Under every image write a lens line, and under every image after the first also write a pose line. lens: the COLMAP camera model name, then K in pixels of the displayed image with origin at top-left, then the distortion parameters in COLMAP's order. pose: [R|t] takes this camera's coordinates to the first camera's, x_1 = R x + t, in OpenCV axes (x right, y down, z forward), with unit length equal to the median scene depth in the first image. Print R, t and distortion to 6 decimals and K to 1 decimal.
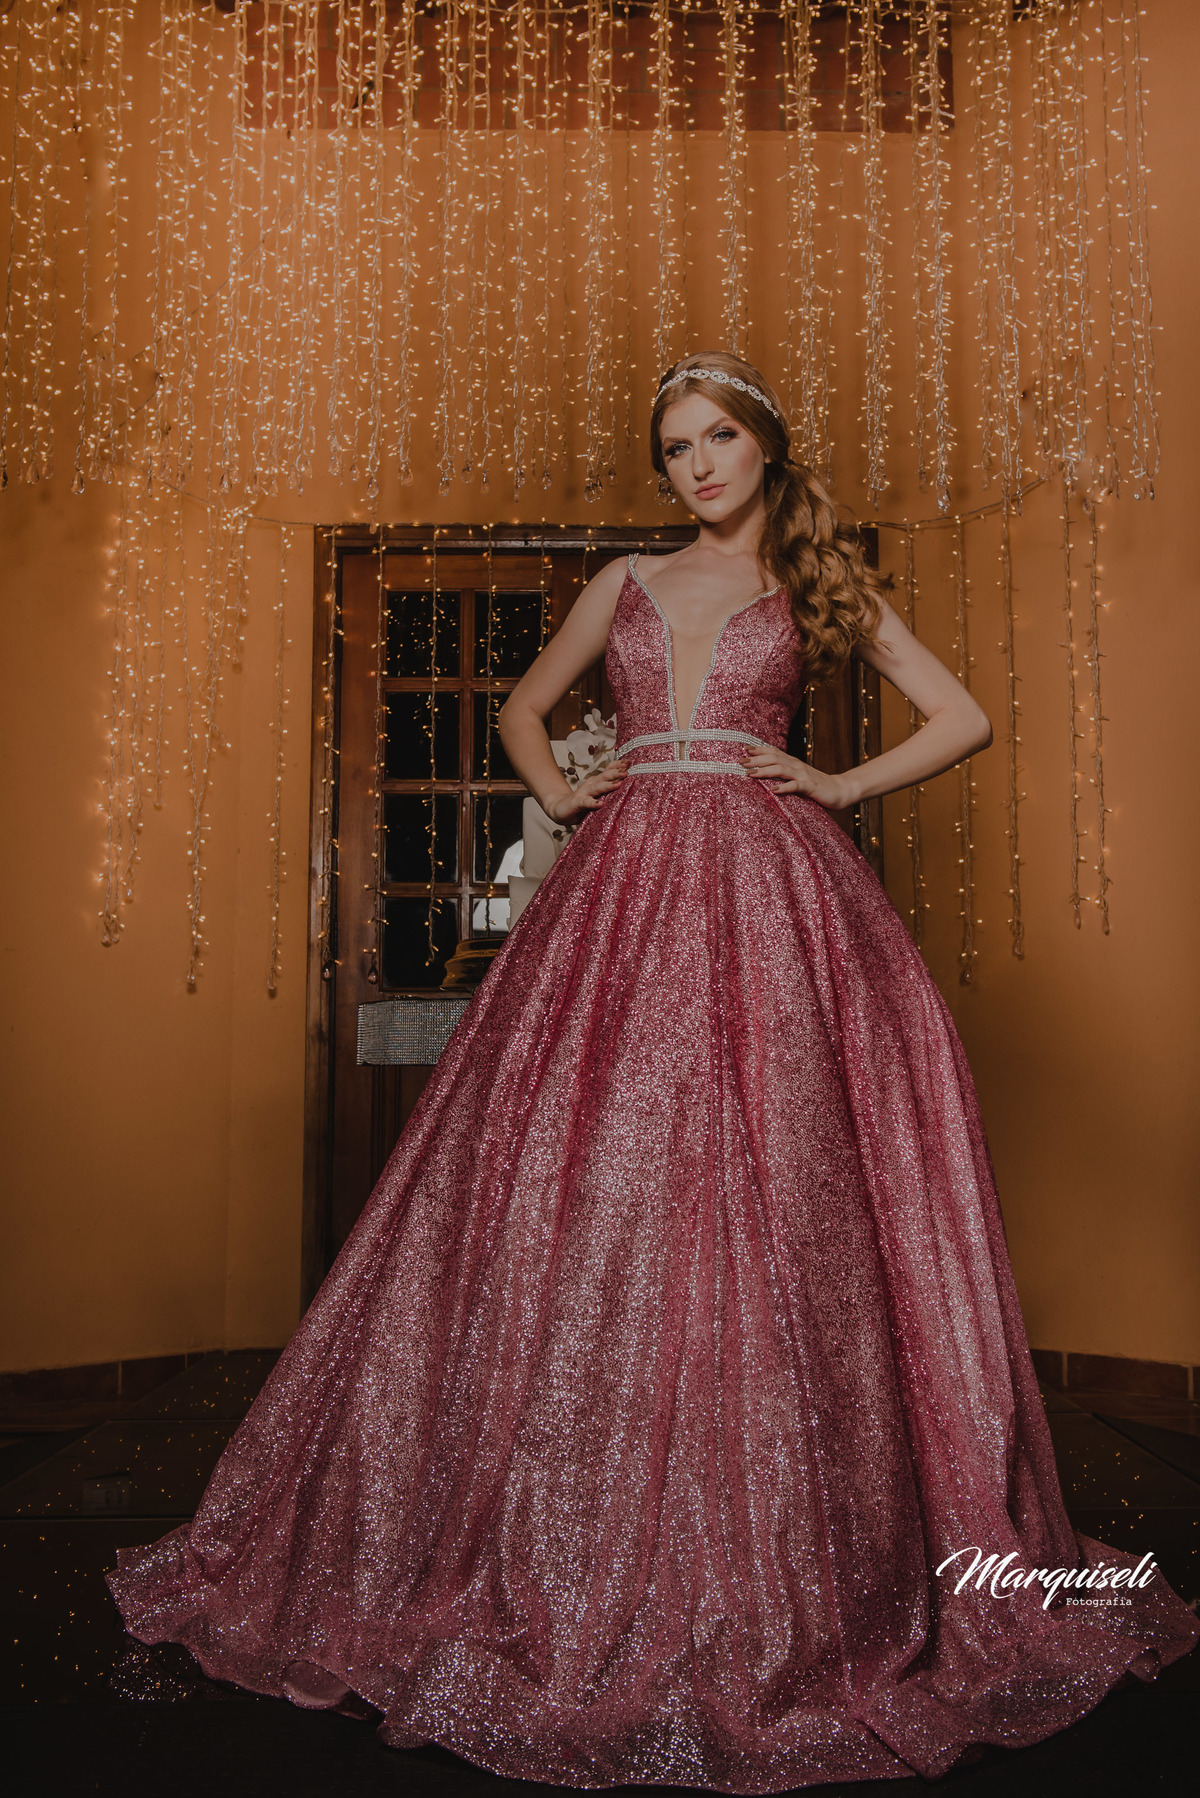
lens RADIAL K [[1784.1, 0, 645.5], [0, 1784.1, 830.6], [0, 0, 1]] dist [0.011237, 0.013190]
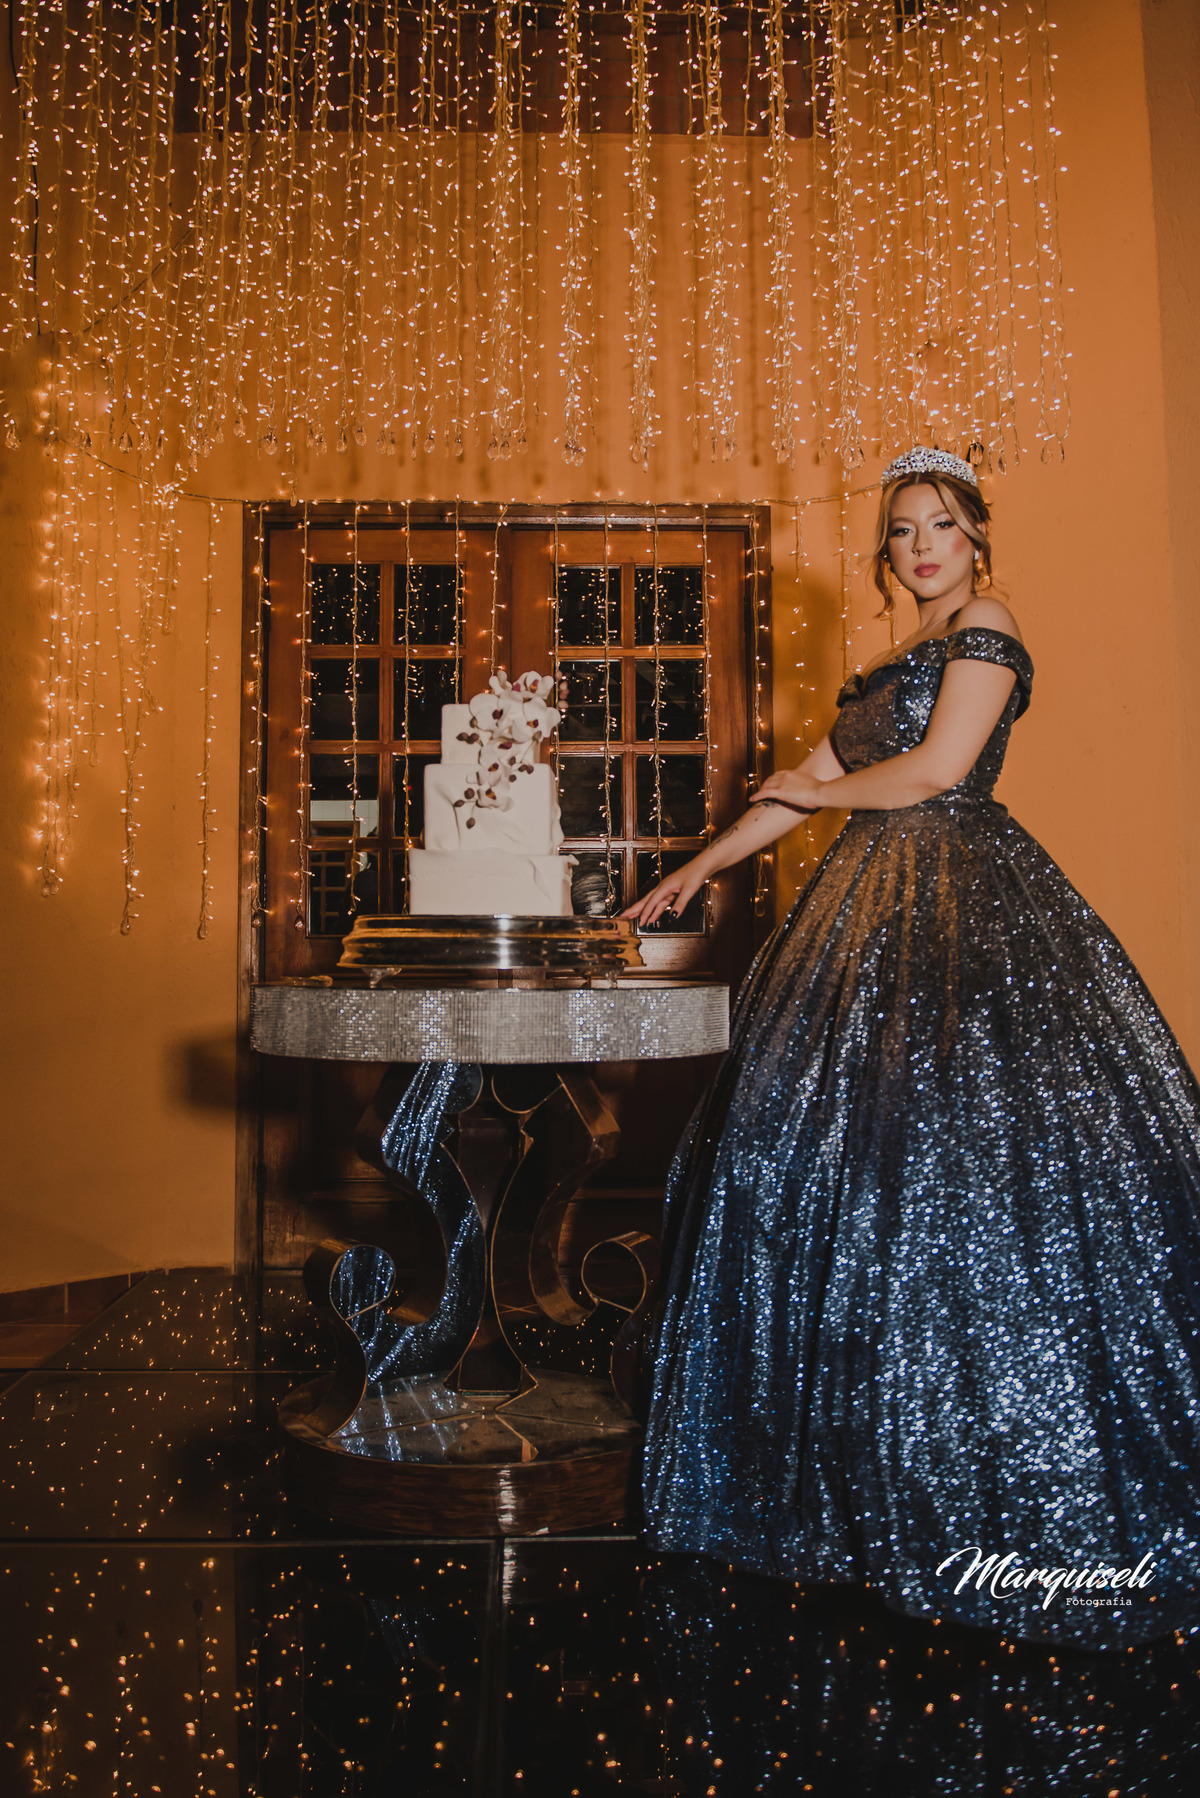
lens RADIAL K [[1225.5, 0, 565.6], [0, 1225.5, 816.3], [0, 0, 1]] dist [-0.033082, -0.006964]
pose [[0.999955, -0.000372, 0.009454, 0.000109], [-0.000016, 0.999156, 0.041069, -0.014113], [-0.009461, -0.041067, 0.999112, 0.276591]]
